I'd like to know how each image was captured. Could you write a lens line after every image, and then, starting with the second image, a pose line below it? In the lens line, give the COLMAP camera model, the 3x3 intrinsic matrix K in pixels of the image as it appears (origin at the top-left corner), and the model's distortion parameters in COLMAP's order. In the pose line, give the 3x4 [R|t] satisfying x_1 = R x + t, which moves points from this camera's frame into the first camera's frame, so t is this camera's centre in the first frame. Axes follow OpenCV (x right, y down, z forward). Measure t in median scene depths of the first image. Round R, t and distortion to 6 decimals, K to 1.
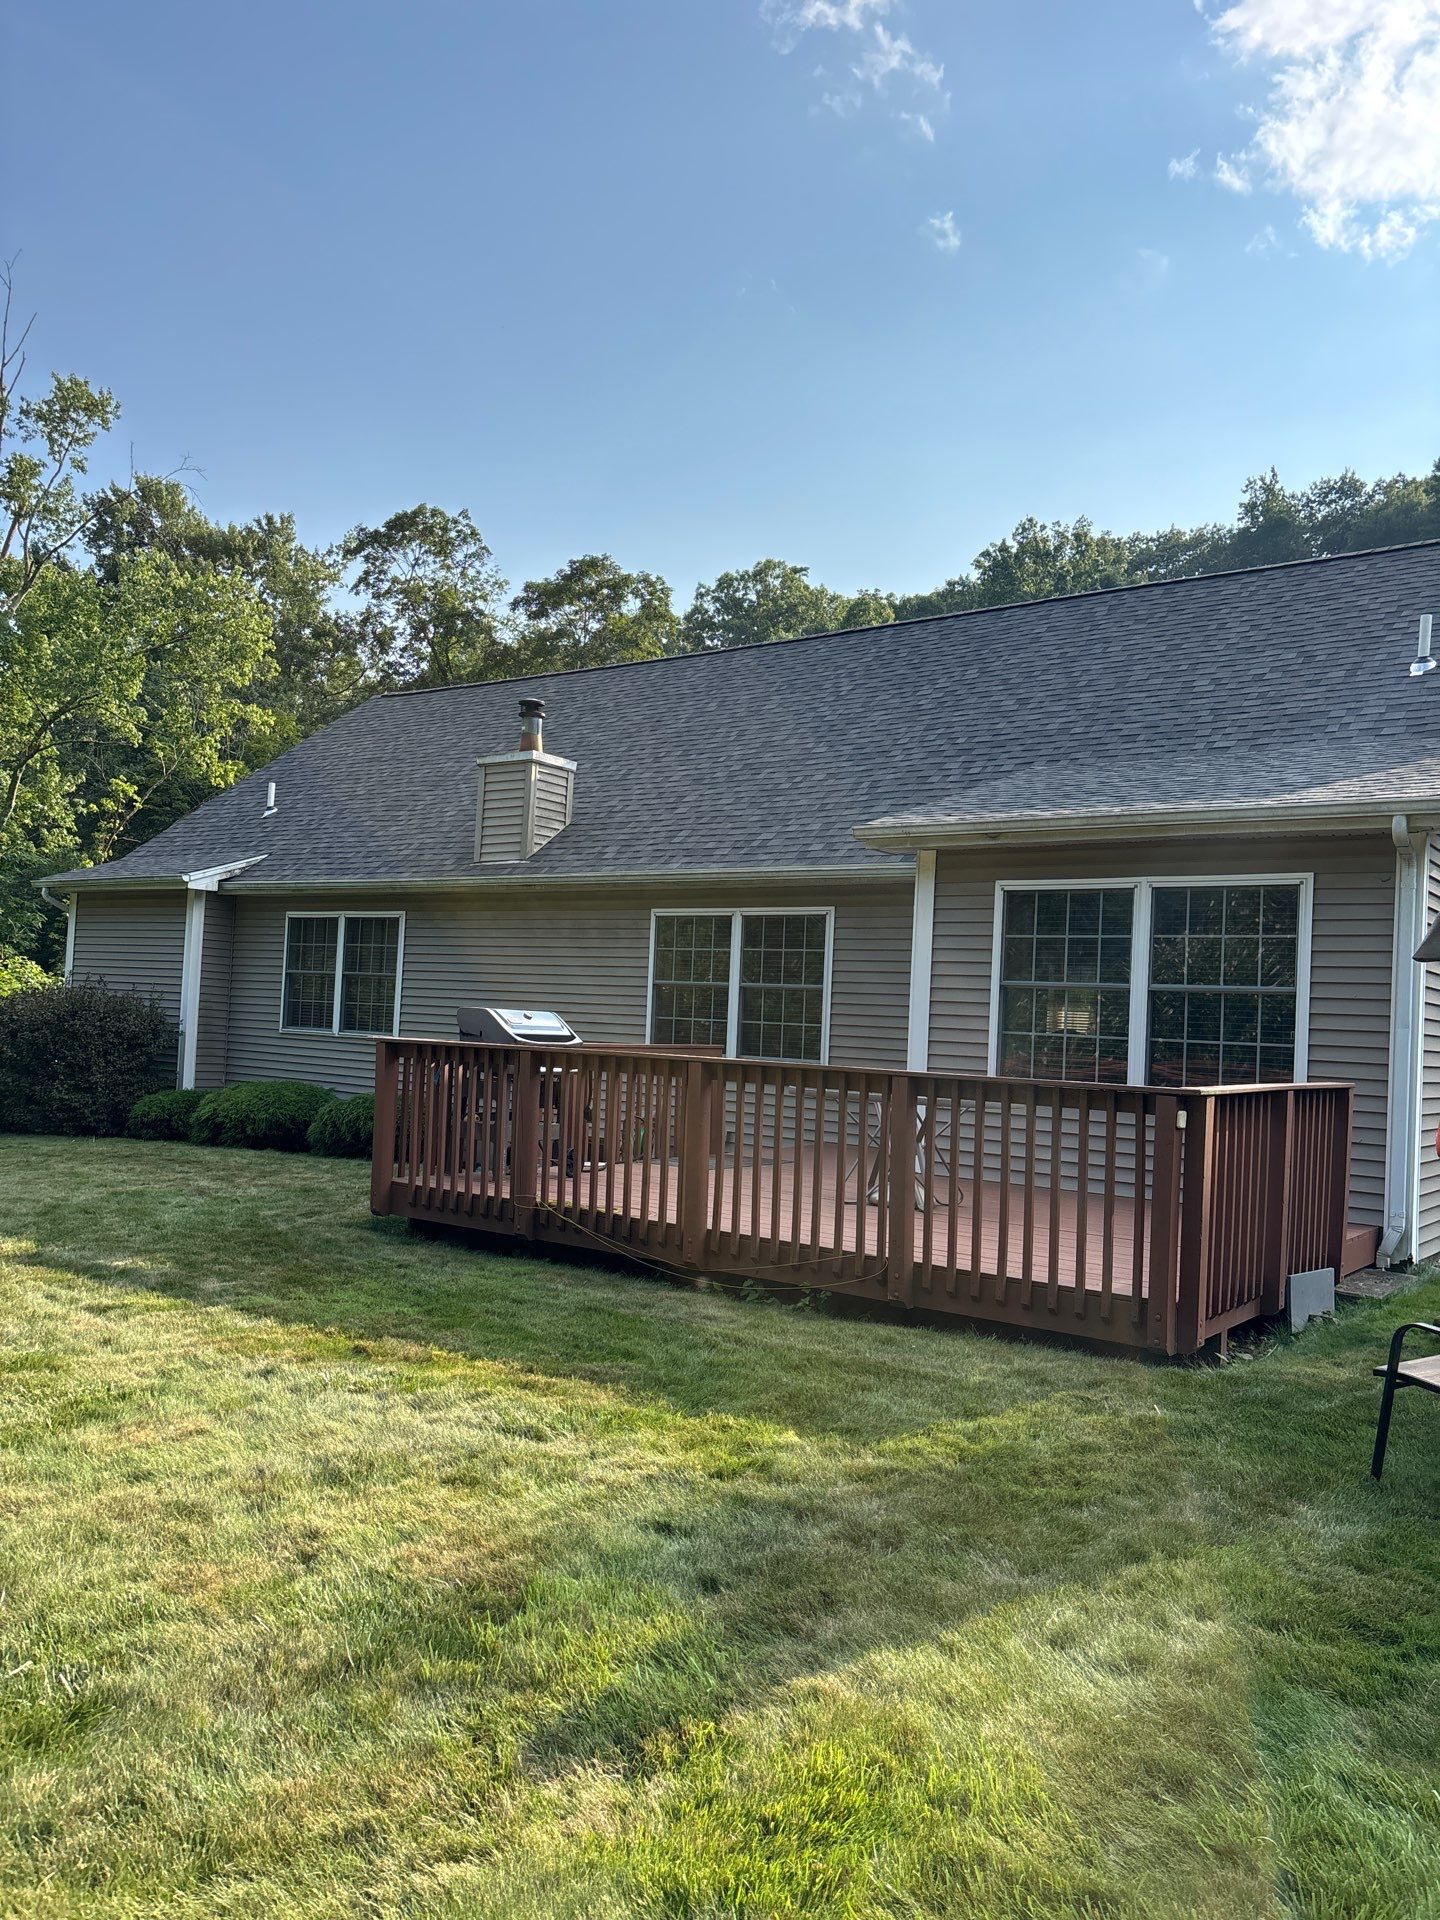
lens RADIAL K [[1426.9, 0, 689.6], [0, 1426.9, 954.2], [0, 0, 1]] dist [0.051893, -0.066051]
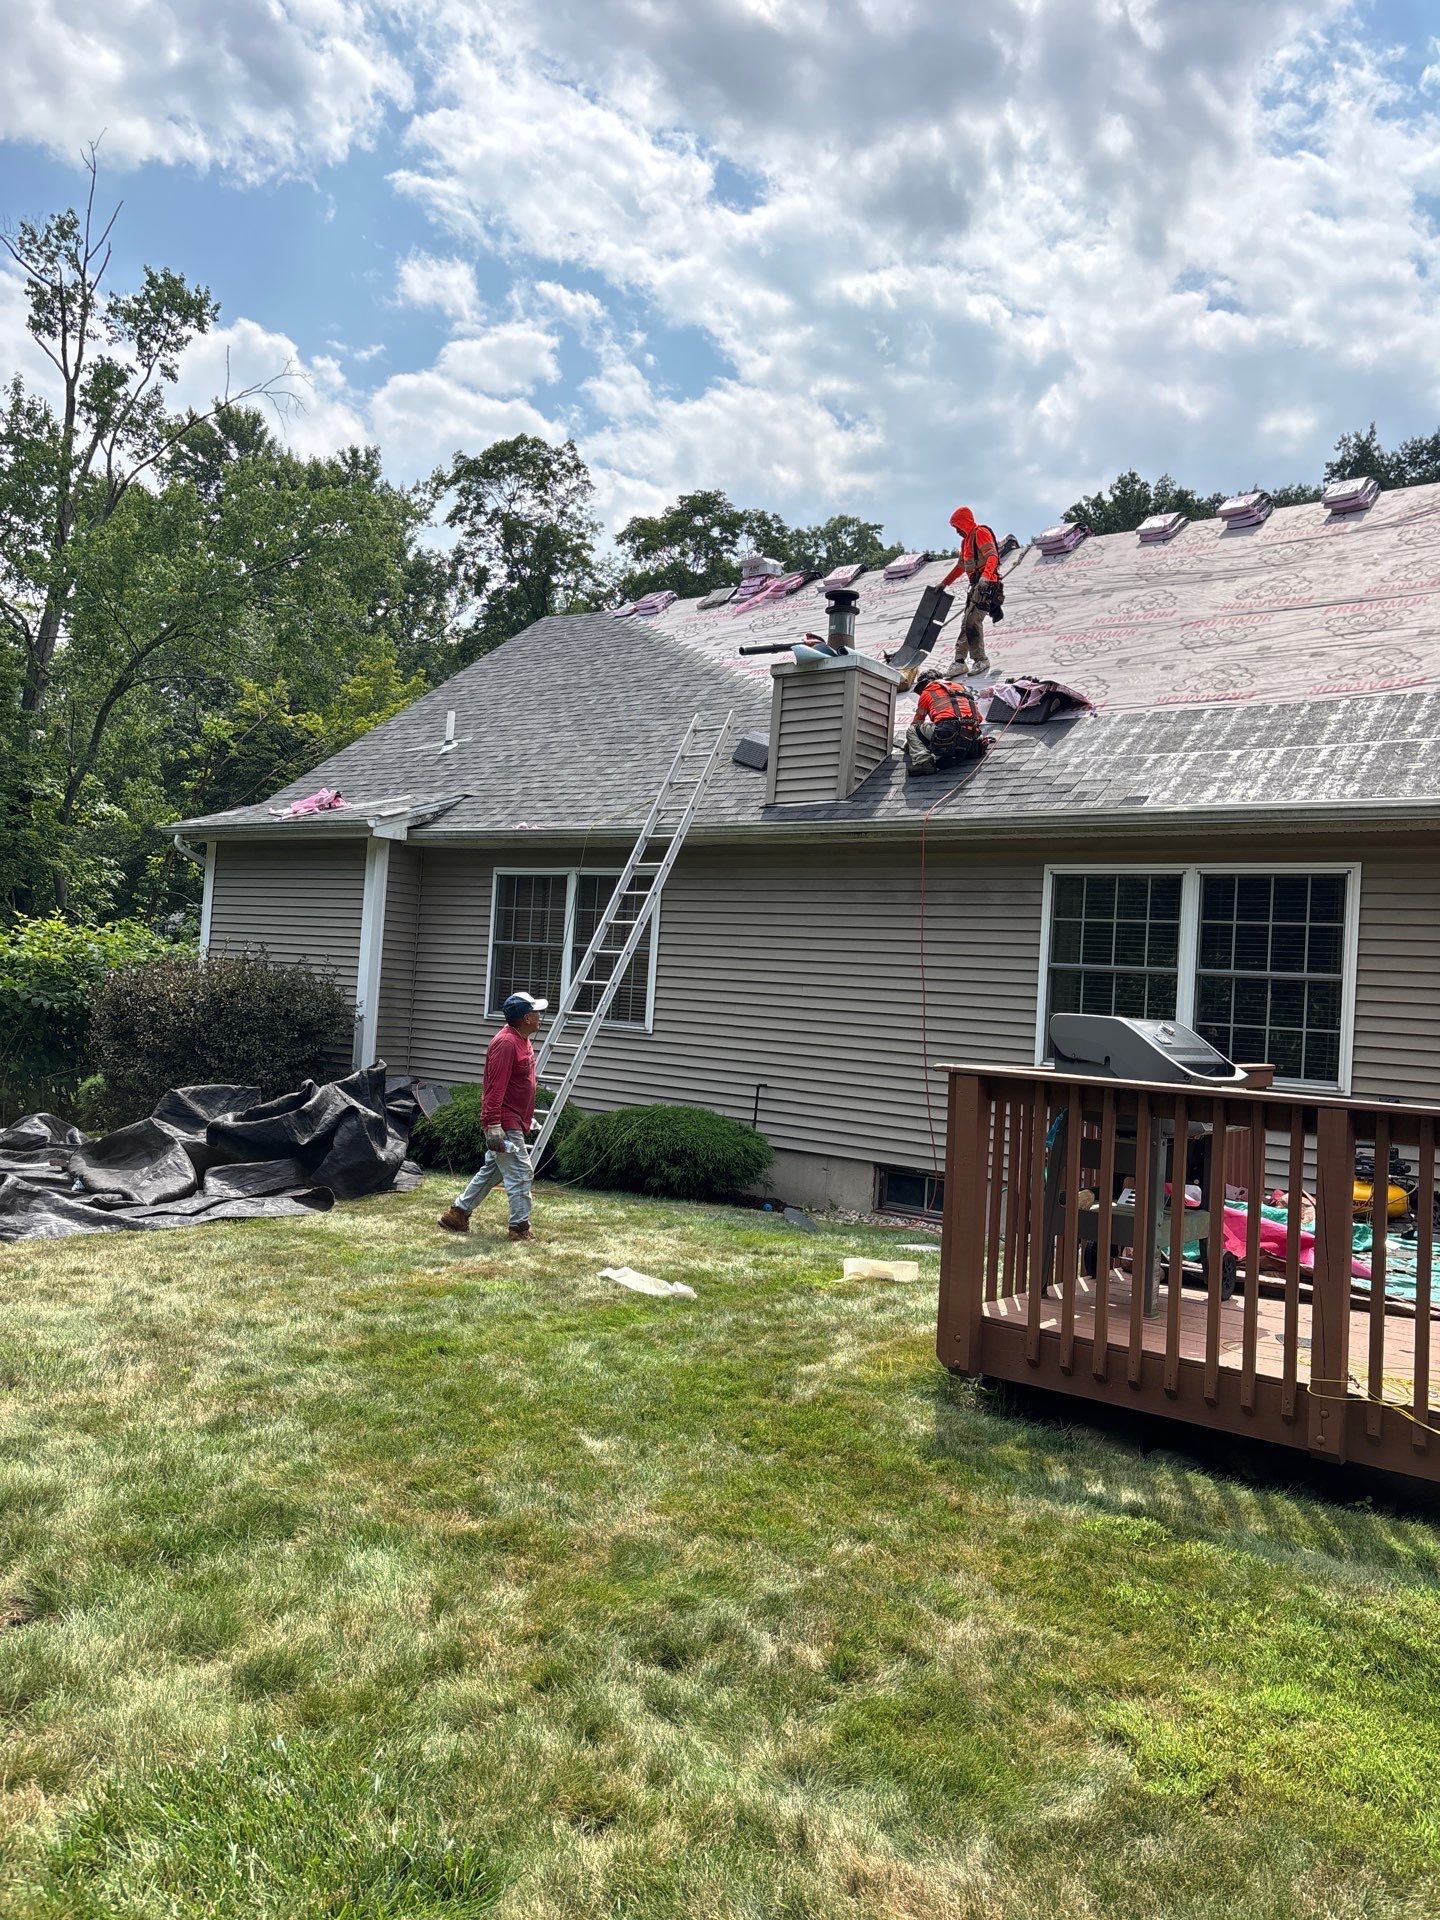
lens RADIAL K [[1447.2, 0, 690.8], [0, 1447.2, 961.1], [0, 0, 1]] dist [0.037976, -0.049945]
pose [[0.999536, 0.014616, -0.026723, -0.142050], [-0.013974, 0.999613, 0.024062, 0.001515], [0.027064, -0.023677, 0.999353, 0.189920]]
